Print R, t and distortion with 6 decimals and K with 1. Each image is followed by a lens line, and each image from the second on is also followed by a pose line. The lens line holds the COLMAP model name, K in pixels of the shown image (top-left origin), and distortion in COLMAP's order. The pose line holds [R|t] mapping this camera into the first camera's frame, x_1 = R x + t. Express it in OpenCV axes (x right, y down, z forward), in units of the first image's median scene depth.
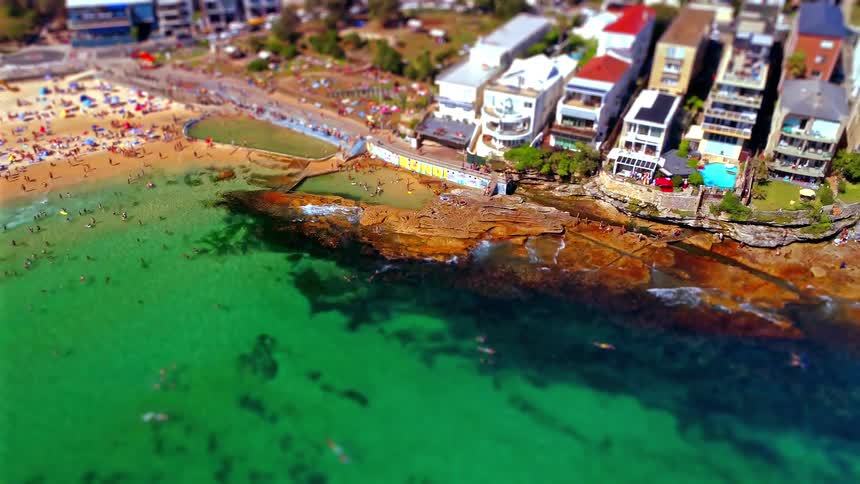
lens RADIAL K [[637.6, 0, 430.0], [0, 637.6, 242.0], [0, 0, 1]] dist [0.011963, 0.001671]
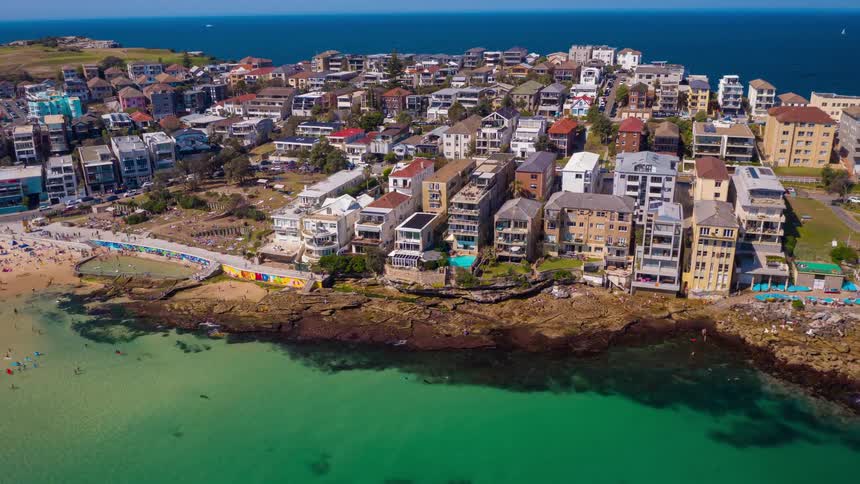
lens RADIAL K [[724.2, 0, 430.0], [0, 724.2, 242.0], [0, 0, 1]] dist [0.006066, -0.000408]
pose [[0.987501, -0.063649, 0.144188, 0.127710], [0.098827, 0.962701, -0.251871, 0.248863], [-0.122779, 0.262973, 0.956959, -0.569991]]
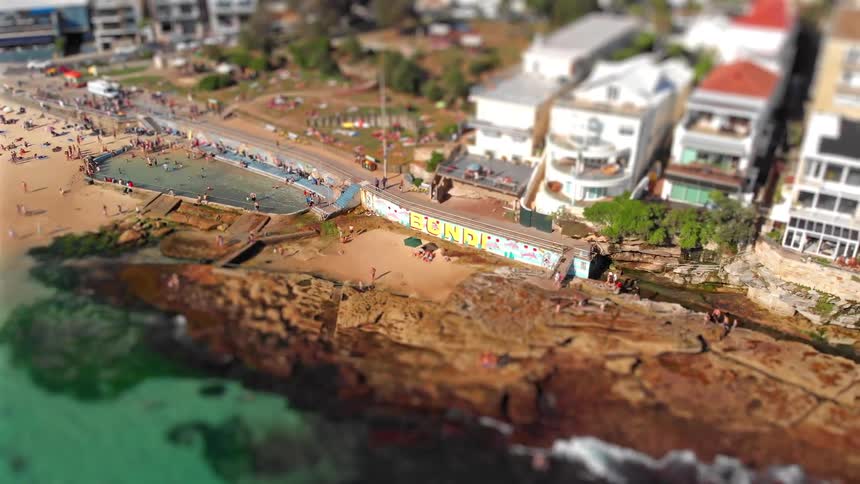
lens RADIAL K [[724.2, 0, 430.0], [0, 724.2, 242.0], [0, 0, 1]] dist [0.006066, -0.000408]
pose [[0.999302, 0.020737, -0.031082, -0.007261], [-0.023962, 0.993943, -0.107254, -0.032255], [0.028670, 0.107924, 0.993746, 0.321893]]
